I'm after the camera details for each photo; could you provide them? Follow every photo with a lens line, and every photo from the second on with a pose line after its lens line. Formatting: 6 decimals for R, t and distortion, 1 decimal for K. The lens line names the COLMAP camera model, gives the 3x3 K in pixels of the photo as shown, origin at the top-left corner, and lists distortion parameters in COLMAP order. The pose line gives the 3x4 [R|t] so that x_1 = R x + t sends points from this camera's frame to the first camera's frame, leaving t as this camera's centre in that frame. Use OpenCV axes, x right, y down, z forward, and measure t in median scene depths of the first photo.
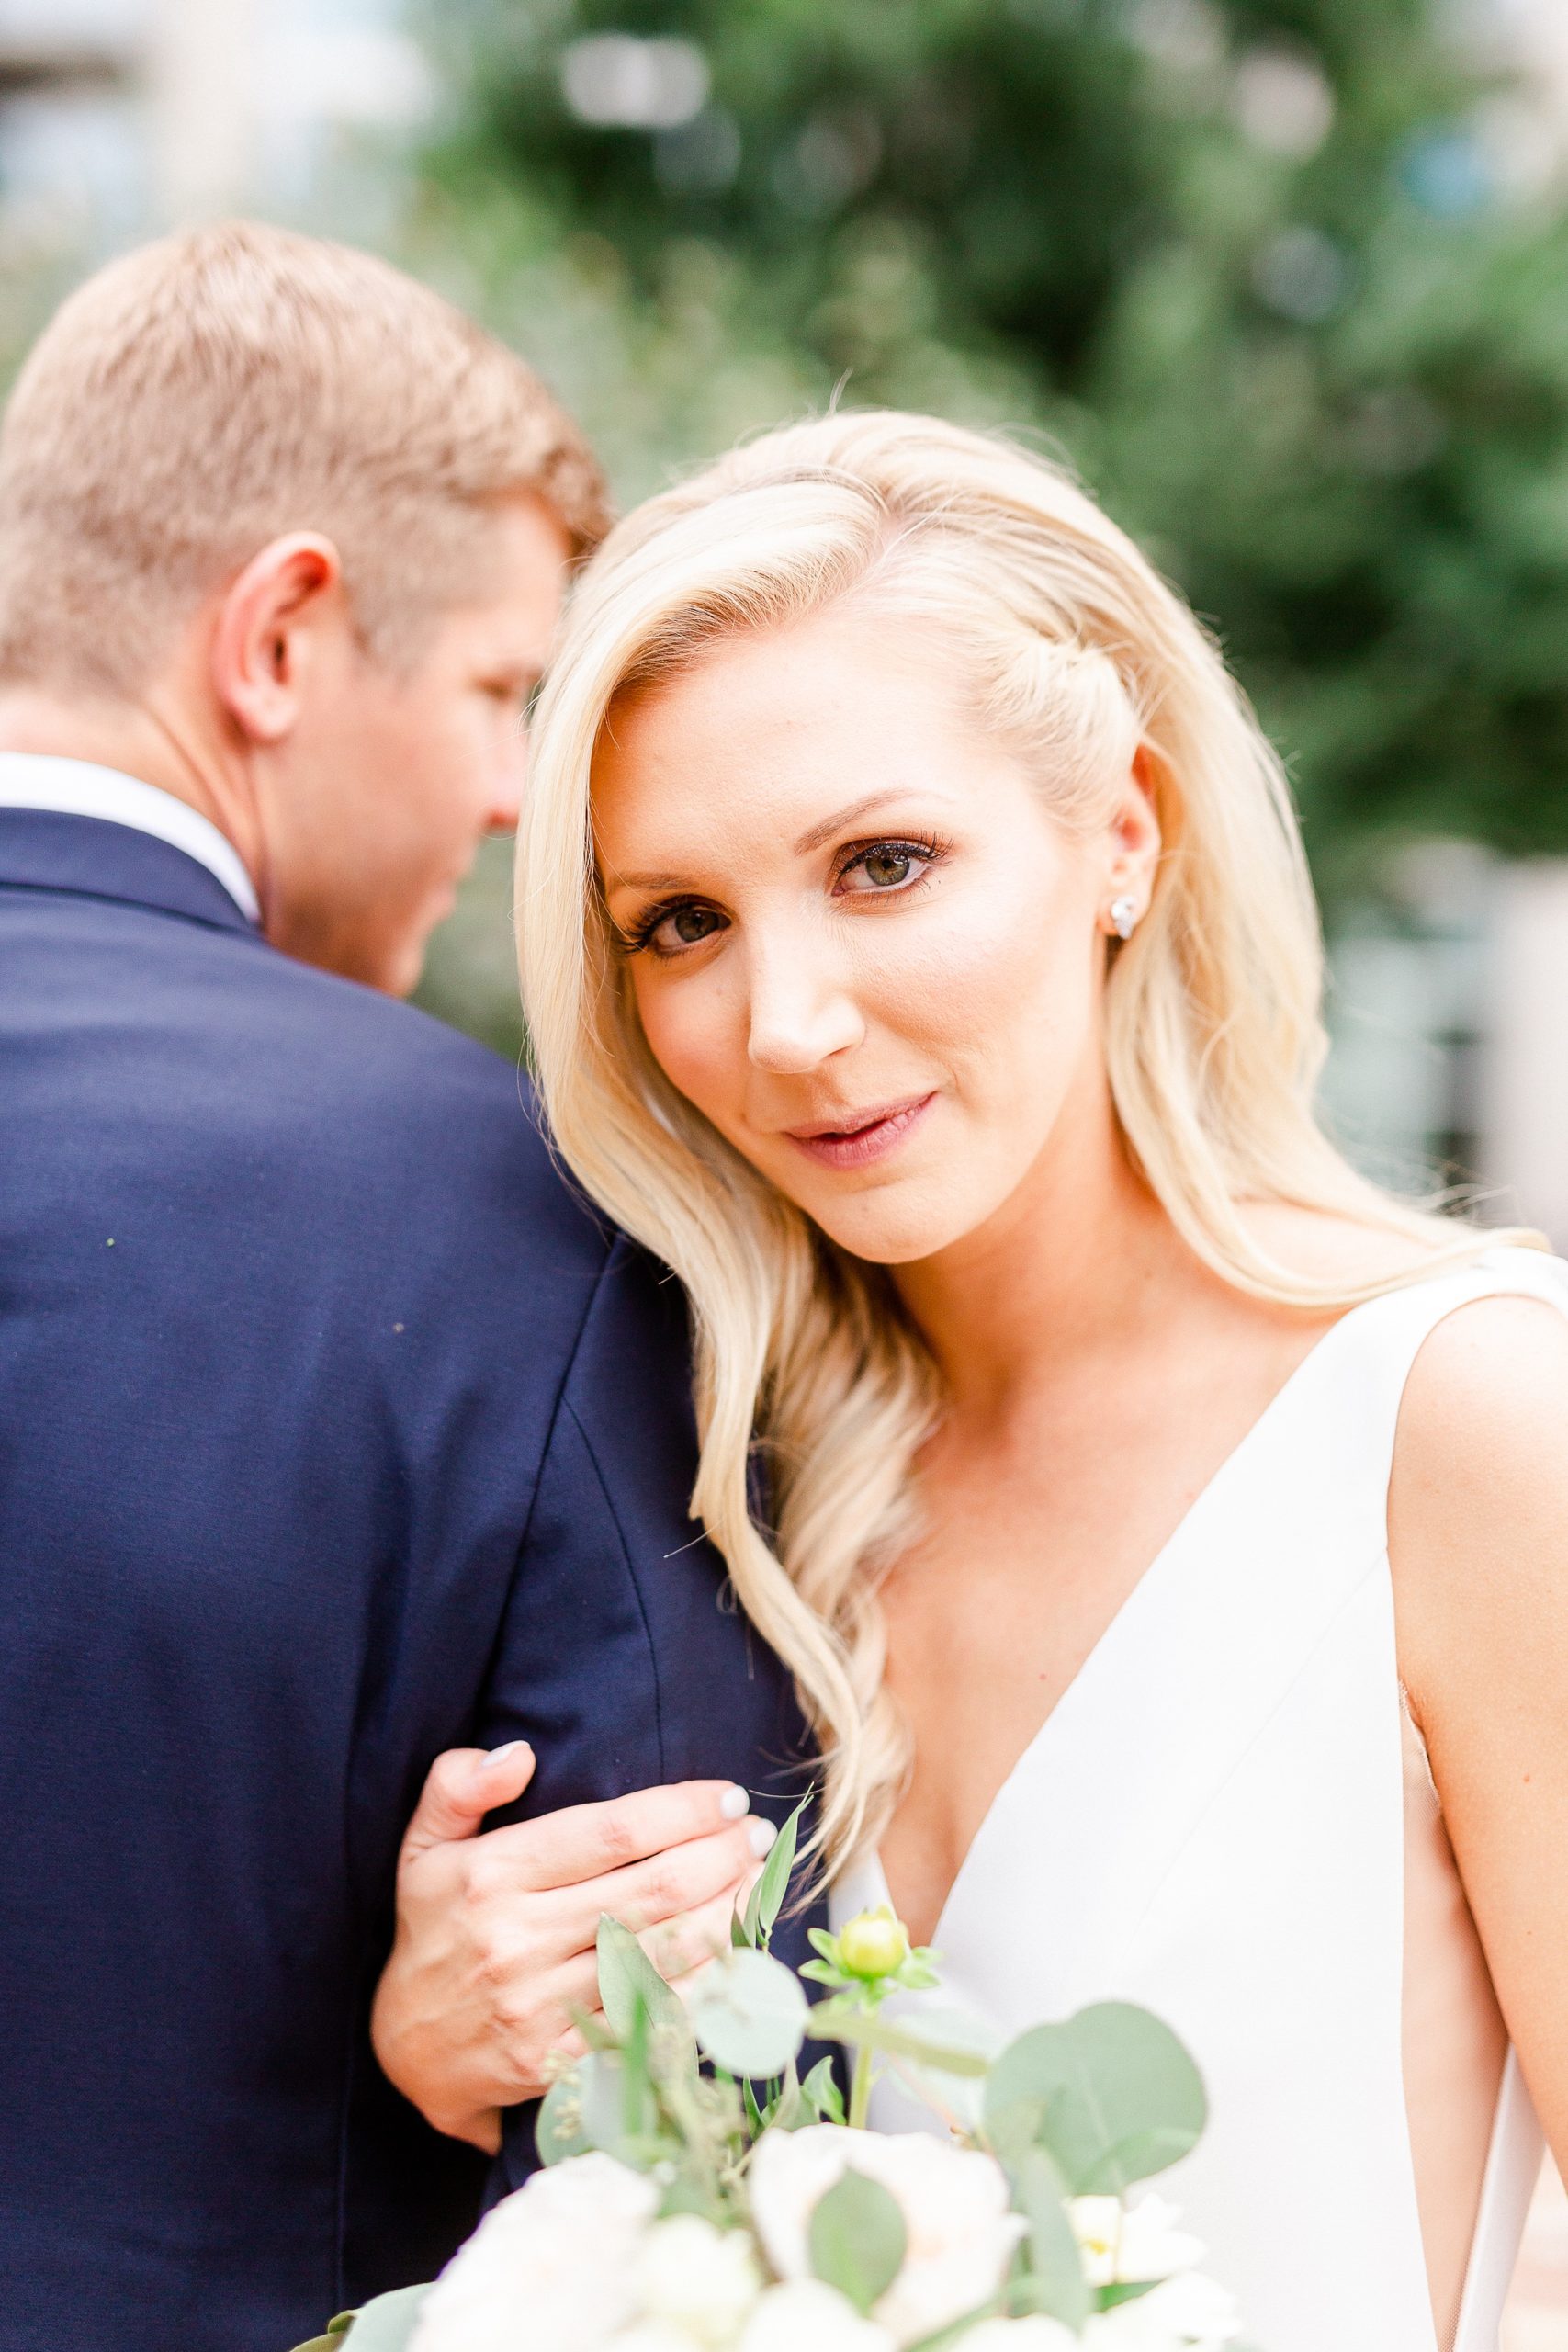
lens RADIAL K [[3391.1, 0, 794.5], [0, 3391.1, 1147.3], [0, 0, 1]] dist [0.005541, -0.021938]
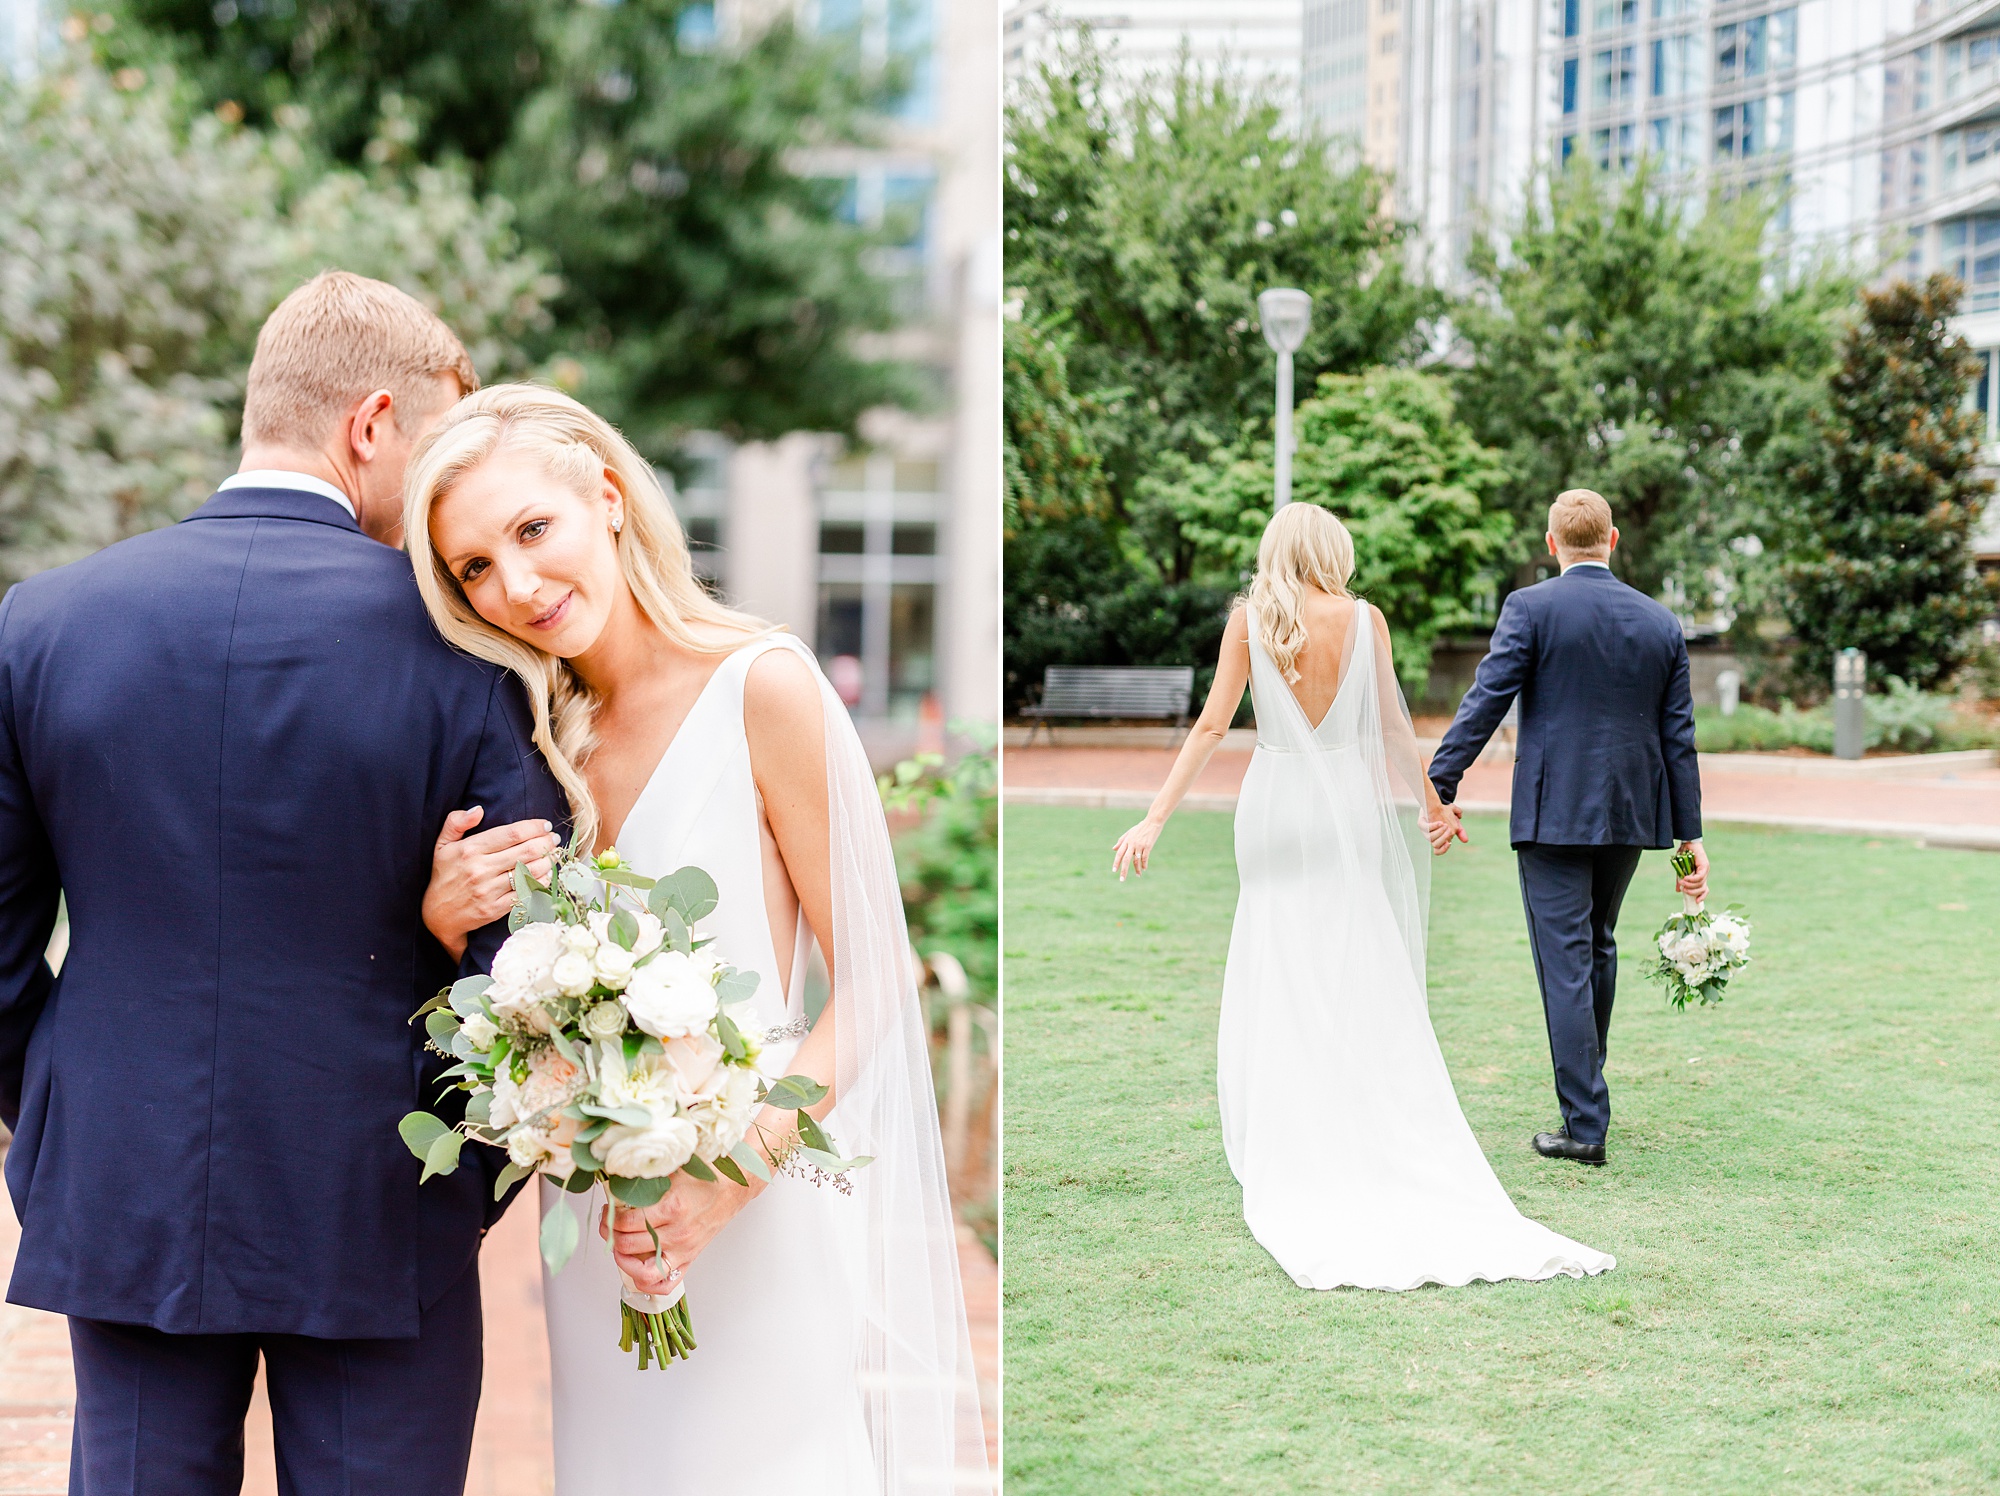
lens RADIAL K [[2804.3, 0, 1000.0], [0, 2804.3, 748.0], [0, 0, 1]] dist [-0.017399, -0.012591]
pose [[0.946310, -0.014337, 0.322941, -0.416762], [-0.004213, 0.998384, 0.056670, -0.017173], [-0.323232, -0.054989, 0.944721, -1.394067]]
